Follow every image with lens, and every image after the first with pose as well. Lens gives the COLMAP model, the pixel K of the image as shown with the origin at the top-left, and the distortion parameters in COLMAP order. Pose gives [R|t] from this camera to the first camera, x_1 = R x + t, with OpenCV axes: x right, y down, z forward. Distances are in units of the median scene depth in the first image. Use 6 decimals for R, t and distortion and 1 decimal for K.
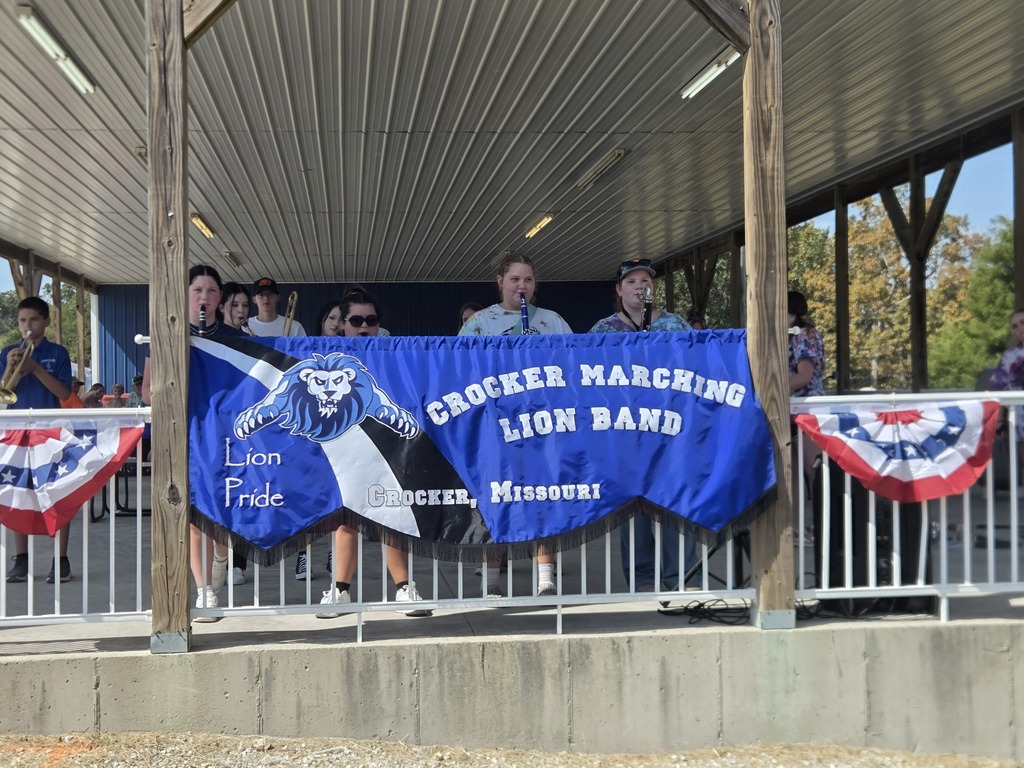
lens RADIAL K [[1393.2, 0, 512.0], [0, 1393.2, 384.0], [0, 0, 1]] dist [0.167930, 0.009893]
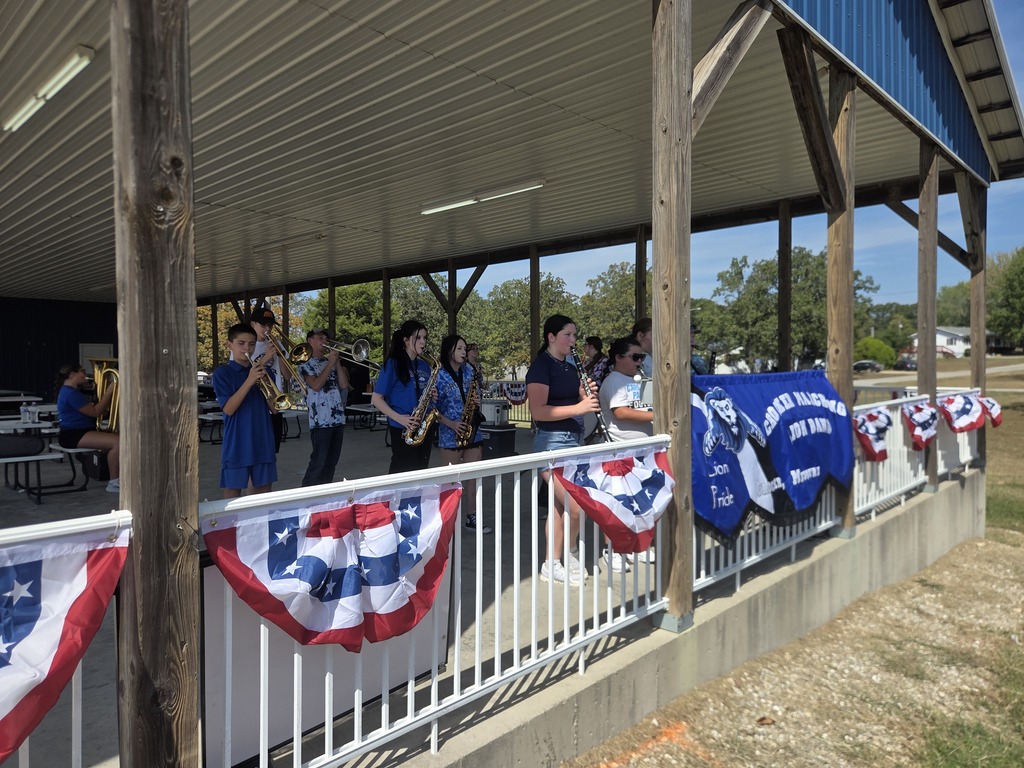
lens RADIAL K [[699.0, 0, 507.5], [0, 699.0, 370.6], [0, 0, 1]] dist [0.079713, -0.074685]
pose [[0.774230, 0.003391, 0.632896, -0.719843], [-0.009537, 0.999935, 0.006309, -0.040367], [-0.632833, -0.010921, 0.774211, 0.581458]]
